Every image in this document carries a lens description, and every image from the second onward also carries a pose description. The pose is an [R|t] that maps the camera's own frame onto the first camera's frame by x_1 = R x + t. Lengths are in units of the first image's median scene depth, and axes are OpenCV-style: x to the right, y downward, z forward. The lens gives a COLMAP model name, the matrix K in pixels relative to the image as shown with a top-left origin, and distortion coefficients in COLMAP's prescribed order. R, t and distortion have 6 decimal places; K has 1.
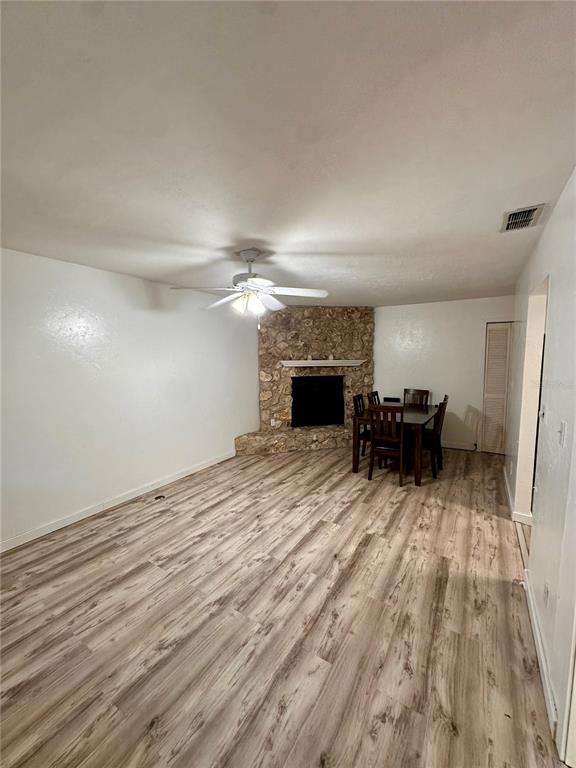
lens RADIAL K [[308.0, 0, 289.7], [0, 308.0, 384.6], [0, 0, 1]] dist [-0.000088, 0.000244]
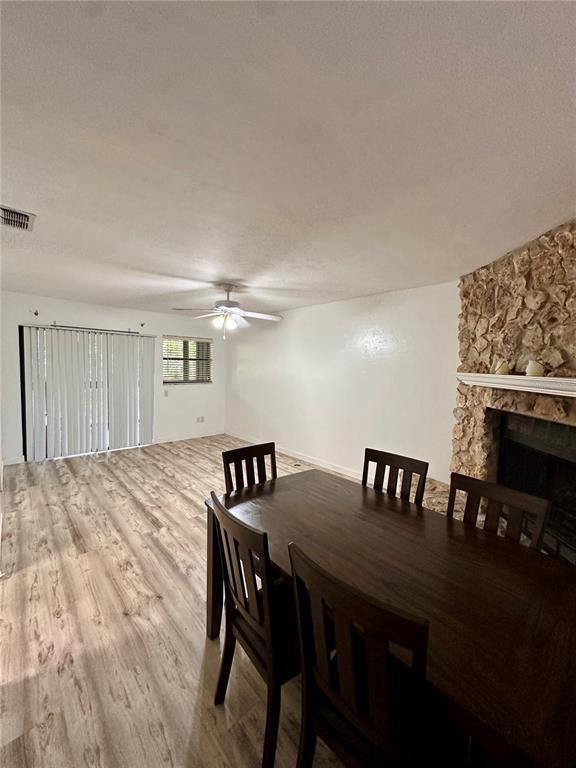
lens RADIAL K [[308.0, 0, 289.2], [0, 308.0, 386.2], [0, 0, 1]] dist [-0.000088, 0.000244]
pose [[-0.276390, 0.065583, -0.958805, 1.274378], [-0.110490, 0.988885, 0.099491, -0.163046], [0.954673, 0.133437, -0.266072, 1.870930]]
